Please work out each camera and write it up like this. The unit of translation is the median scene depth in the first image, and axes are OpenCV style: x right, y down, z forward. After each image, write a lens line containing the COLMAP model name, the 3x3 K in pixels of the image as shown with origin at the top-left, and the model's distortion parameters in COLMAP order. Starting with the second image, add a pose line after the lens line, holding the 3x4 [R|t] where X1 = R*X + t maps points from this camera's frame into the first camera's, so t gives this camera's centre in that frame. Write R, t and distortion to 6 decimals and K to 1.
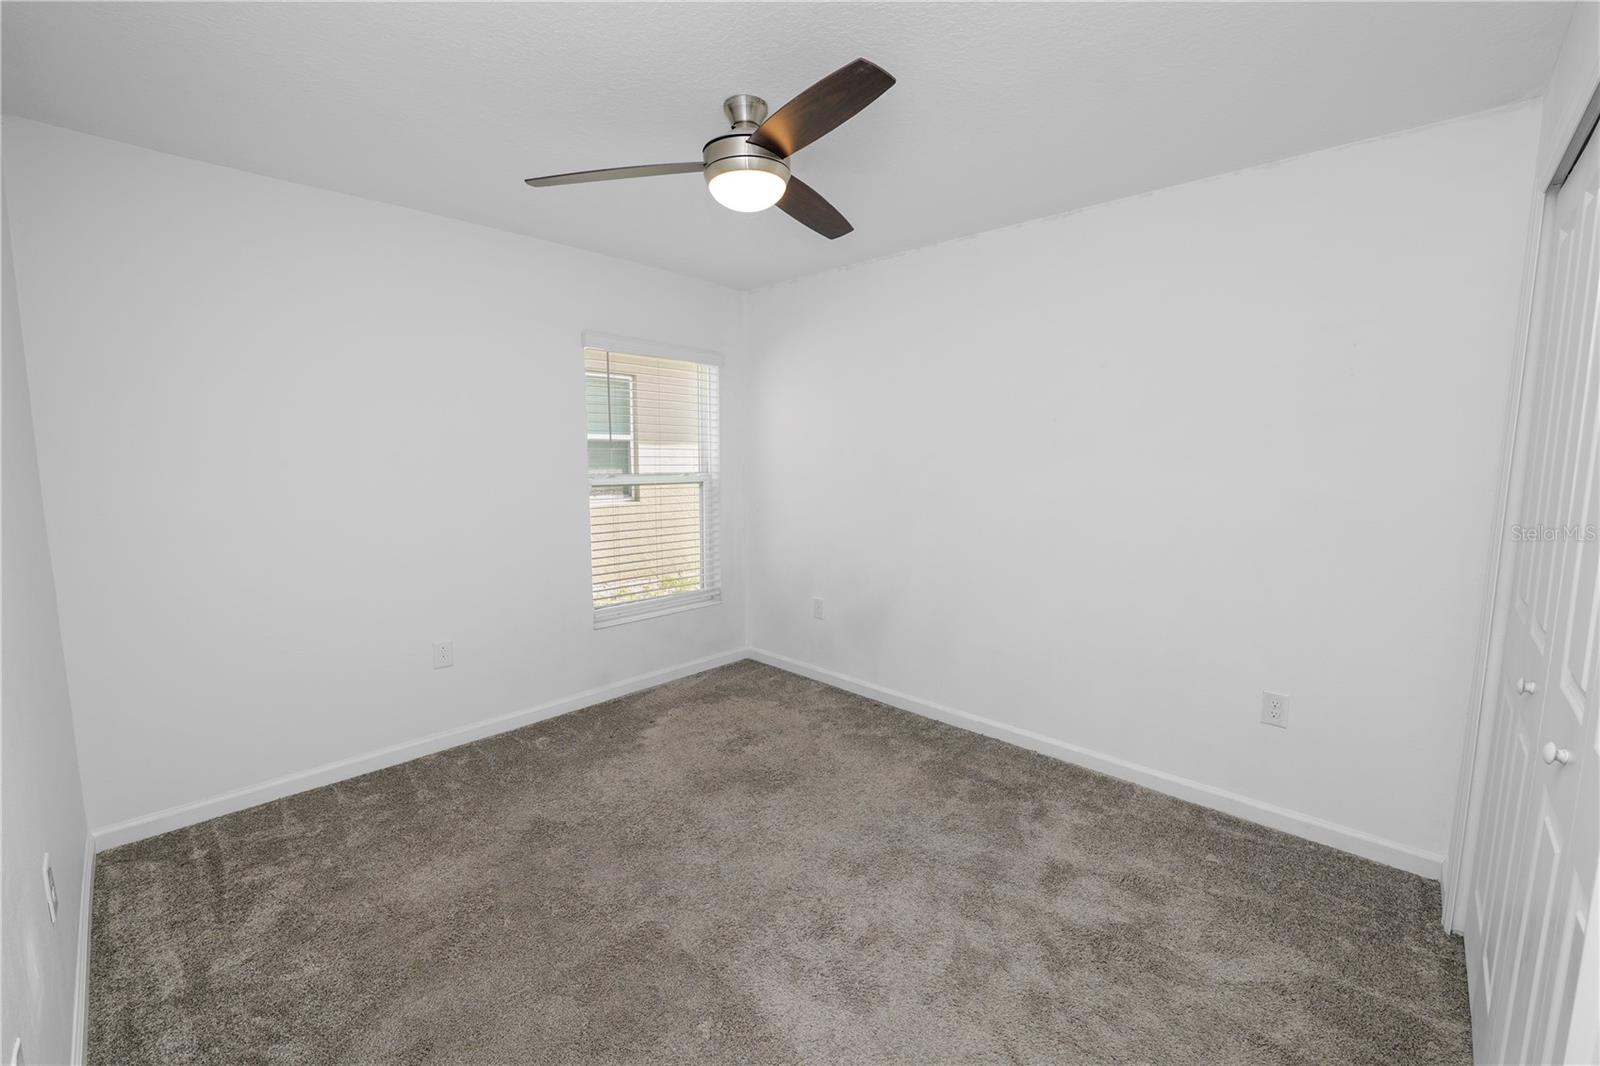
lens RADIAL K [[652.2, 0, 800.7], [0, 652.2, 529.7], [0, 0, 1]] dist [-0.011627, 0.000613]
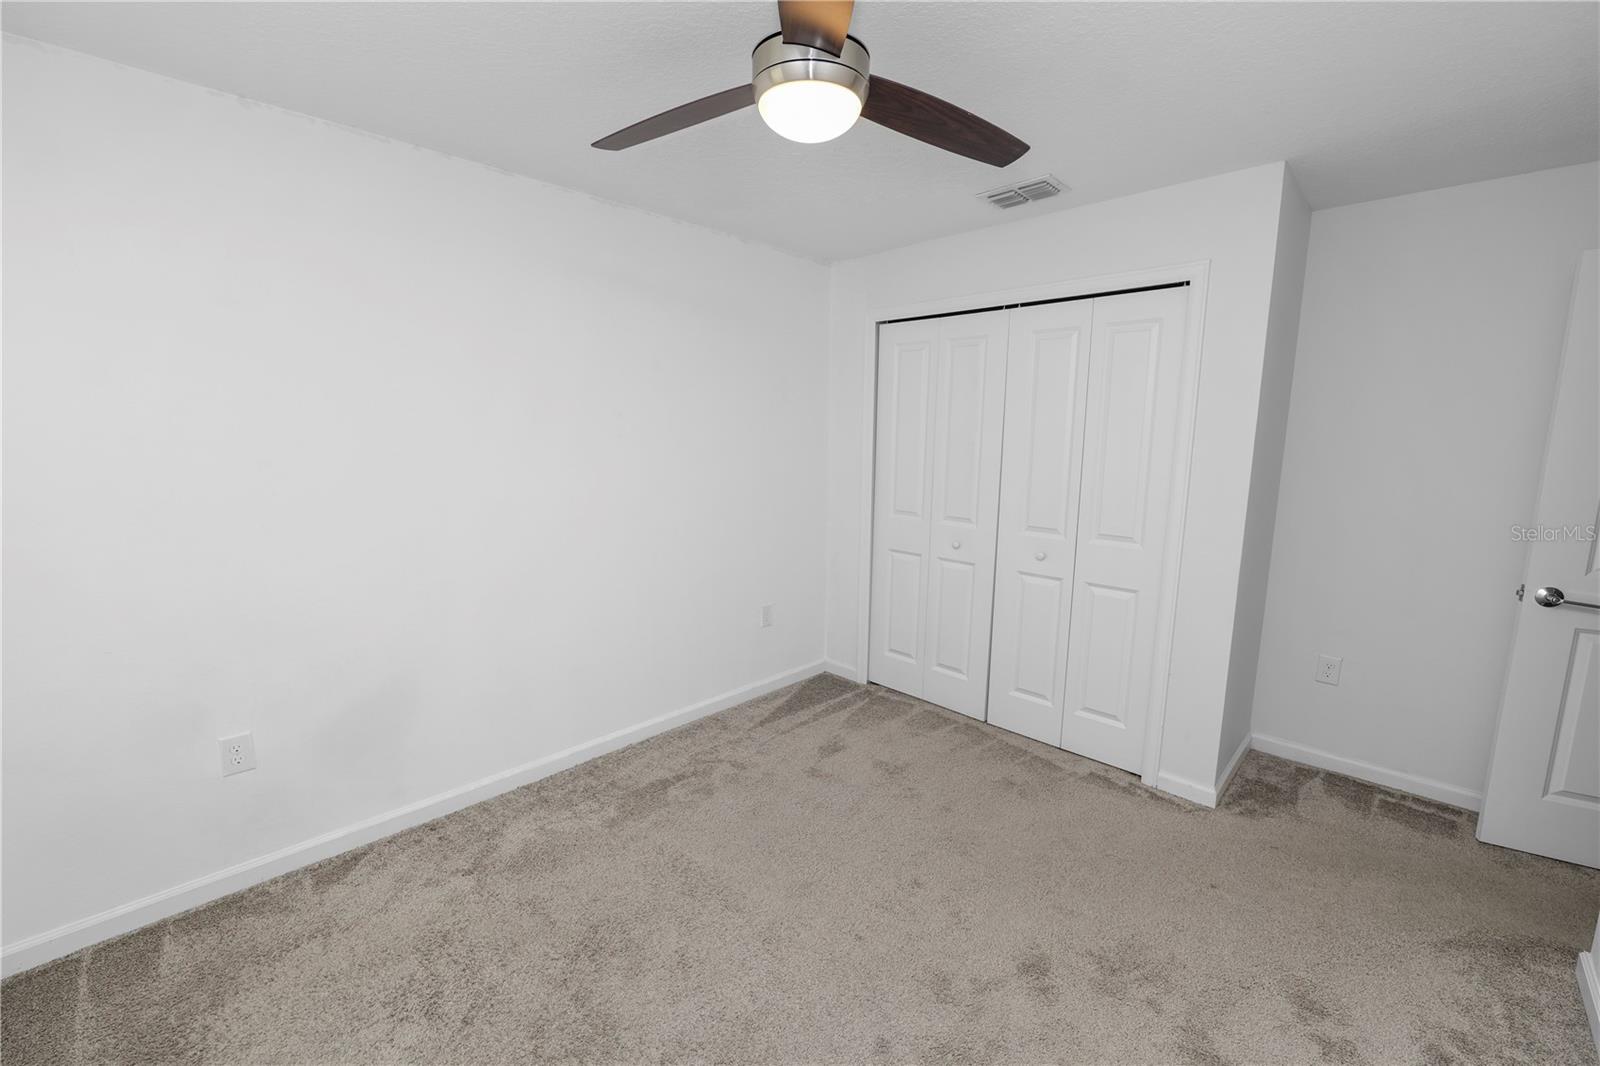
lens RADIAL K [[652.2, 0, 800.7], [0, 652.2, 529.7], [0, 0, 1]] dist [-0.011627, 0.000613]
pose [[0.006847, -0.147156, 0.989090, -0.630219], [0.108234, 0.983411, 0.145562, -0.111177], [-0.994102, 0.106056, 0.022660, 0.739782]]
